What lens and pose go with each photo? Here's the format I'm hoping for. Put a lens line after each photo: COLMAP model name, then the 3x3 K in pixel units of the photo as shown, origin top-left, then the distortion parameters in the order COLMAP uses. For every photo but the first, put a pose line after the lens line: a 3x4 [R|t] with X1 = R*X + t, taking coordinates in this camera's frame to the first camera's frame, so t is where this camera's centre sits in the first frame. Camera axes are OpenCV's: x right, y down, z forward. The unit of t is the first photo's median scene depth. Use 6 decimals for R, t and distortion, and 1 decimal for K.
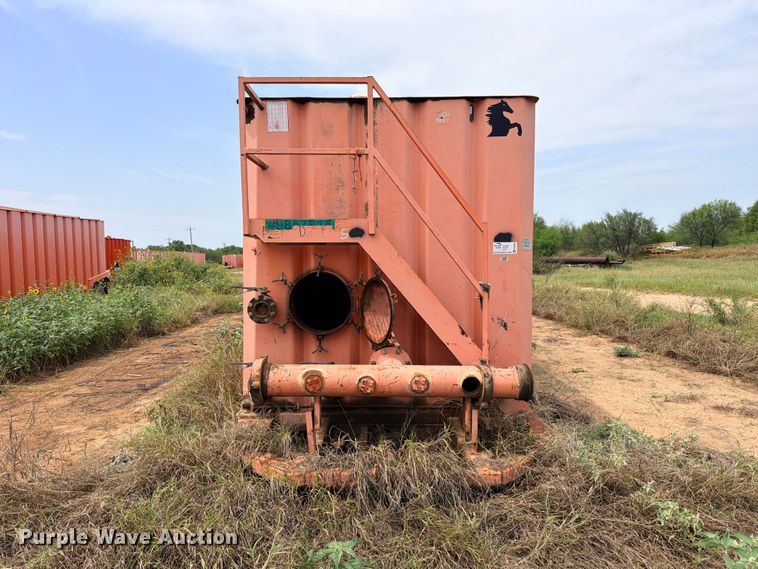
lens RADIAL K [[532.4, 0, 383.4], [0, 532.4, 288.5], [0, 0, 1]] dist [0.111914, -0.160514]
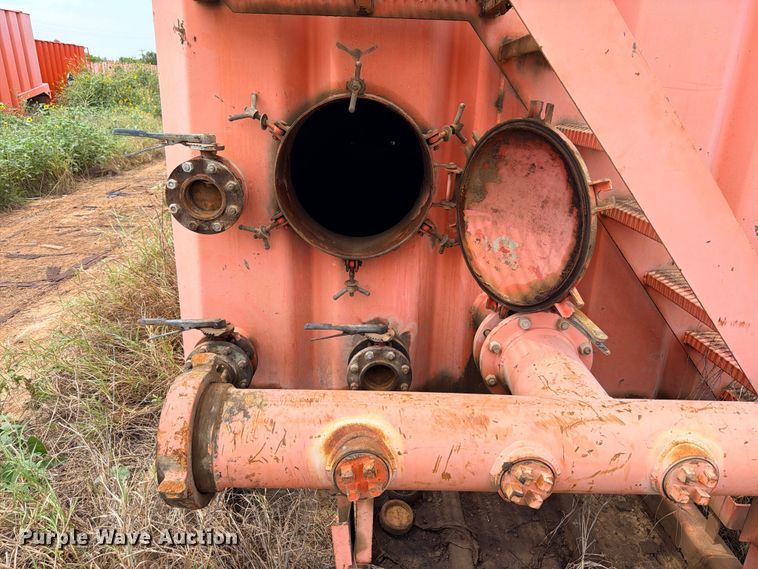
lens RADIAL K [[532.4, 0, 383.4], [0, 532.4, 288.5], [0, 0, 1]] dist [0.111914, -0.160514]
pose [[0.999350, 0.028891, 0.021549, -0.104639], [-0.034061, 0.952525, 0.302550, -0.018443], [-0.011785, -0.303087, 0.952890, 0.602874]]
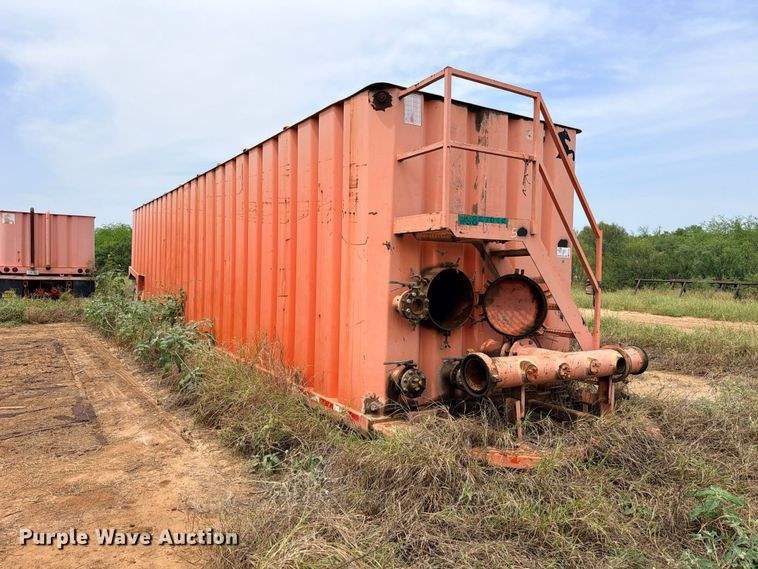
lens RADIAL K [[528.7, 0, 379.0], [0, 528.7, 284.5], [0, 0, 1]] dist [0.095747, -0.153035]
pose [[0.844344, 0.007582, 0.535748, -0.780865], [0.003259, 0.999809, -0.019287, 0.018525], [-0.535792, 0.018031, 0.844157, 0.223873]]
